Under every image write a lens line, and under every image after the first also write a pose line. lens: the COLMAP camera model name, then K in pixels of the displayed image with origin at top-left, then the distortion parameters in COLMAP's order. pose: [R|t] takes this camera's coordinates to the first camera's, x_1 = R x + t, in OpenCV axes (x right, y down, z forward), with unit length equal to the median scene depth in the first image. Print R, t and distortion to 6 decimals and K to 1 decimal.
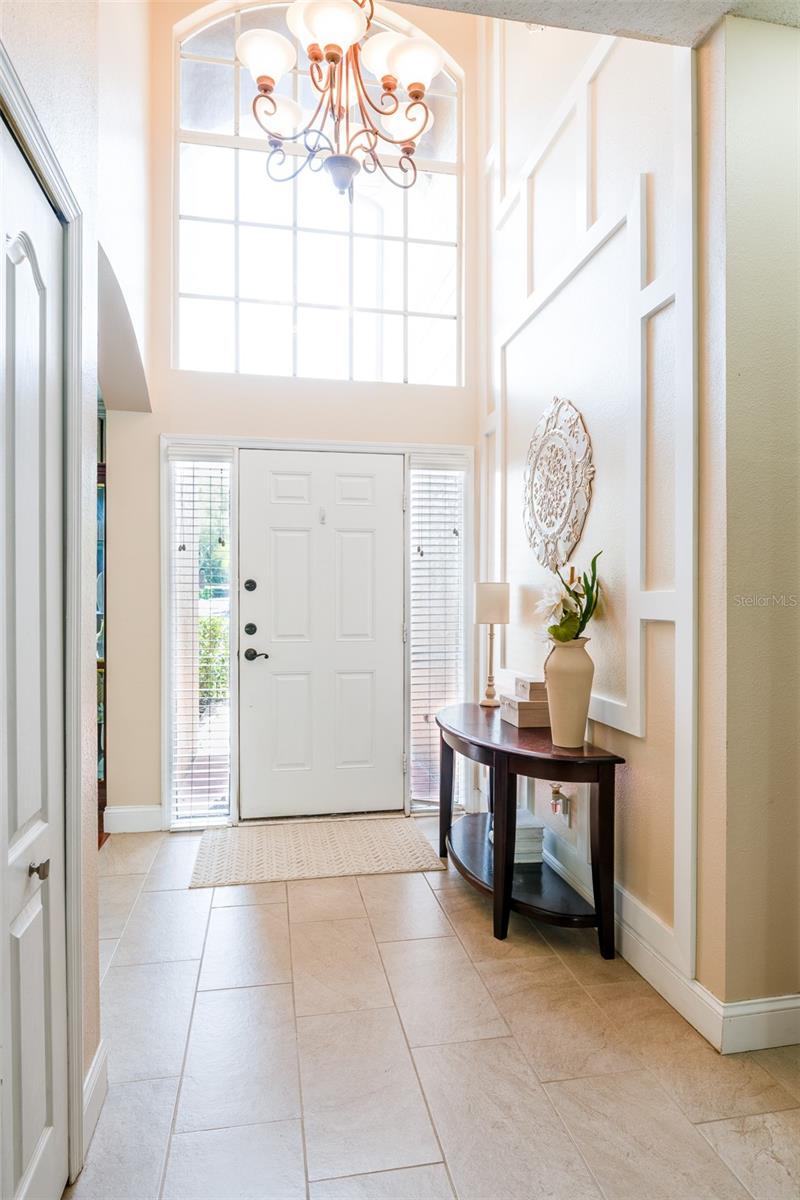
lens RADIAL K [[693.5, 0, 403.8], [0, 693.5, 607.6], [0, 0, 1]] dist [-0.013316, 0.000272]
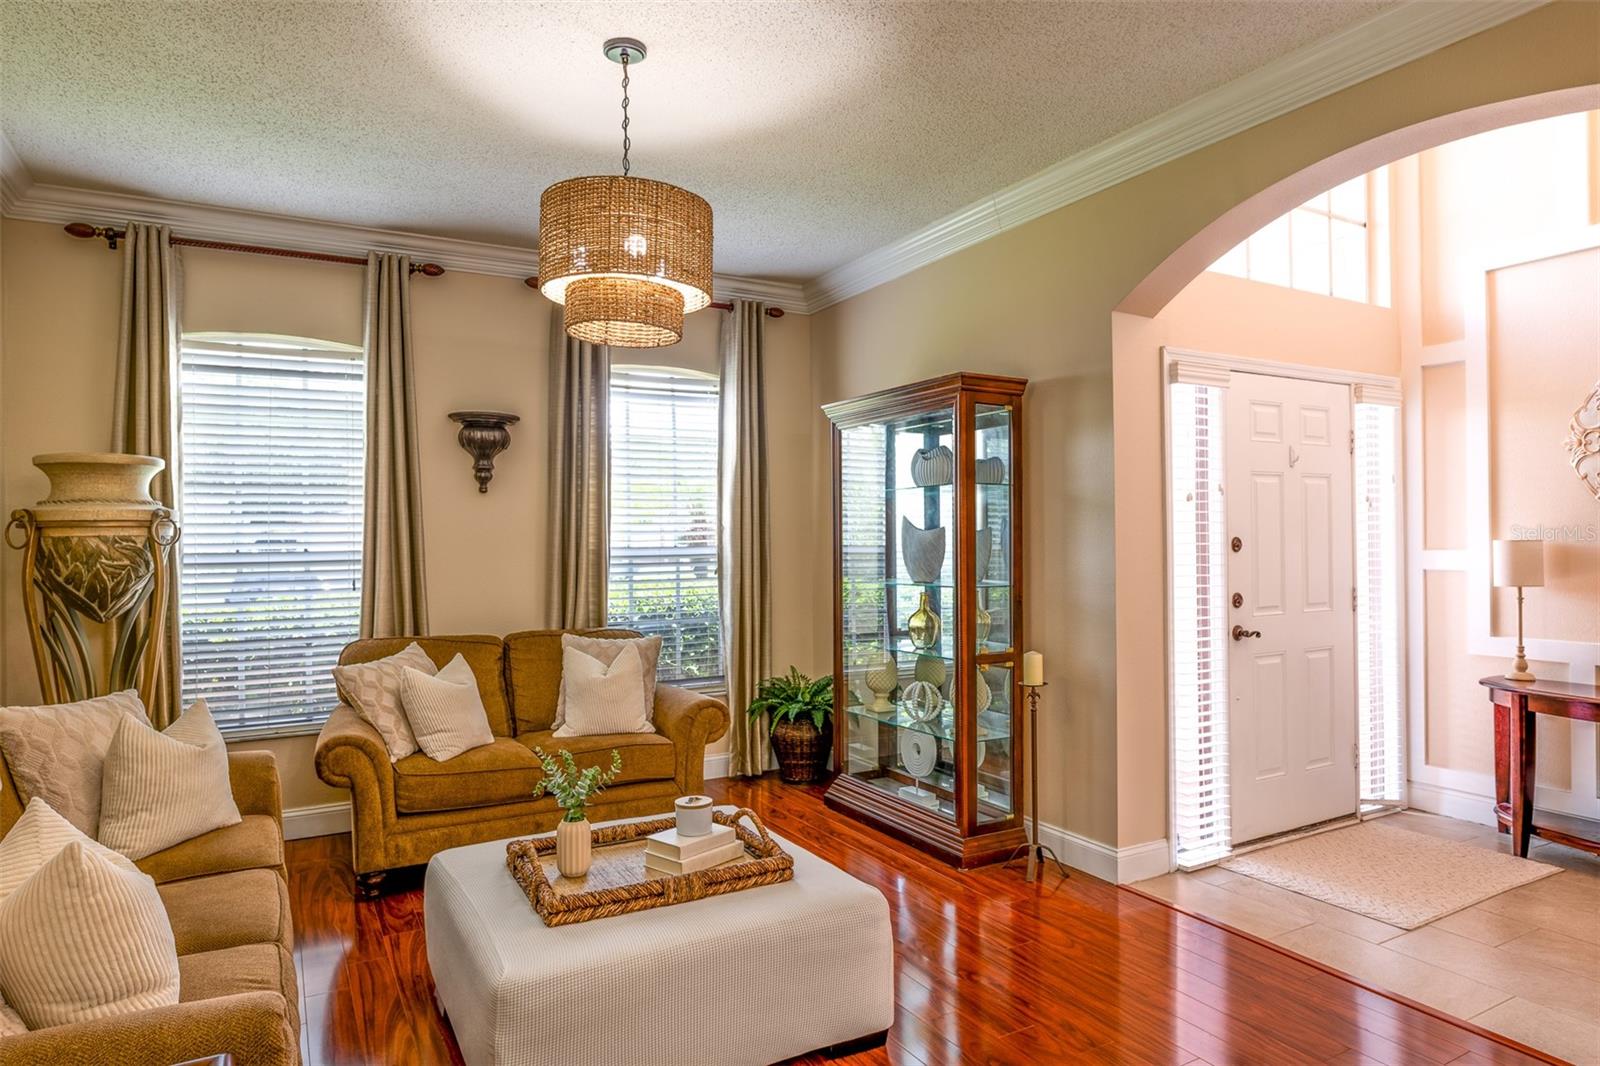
lens RADIAL K [[924.6, 0, 793.2], [0, 924.6, 536.5], [0, 0, 1]] dist [-0.013316, 0.000272]
pose [[0.949548, -0.008735, 0.313501, -1.024069], [0.012977, 0.999850, -0.011446, -0.036298], [-0.313355, 0.014937, 0.949519, 0.168541]]
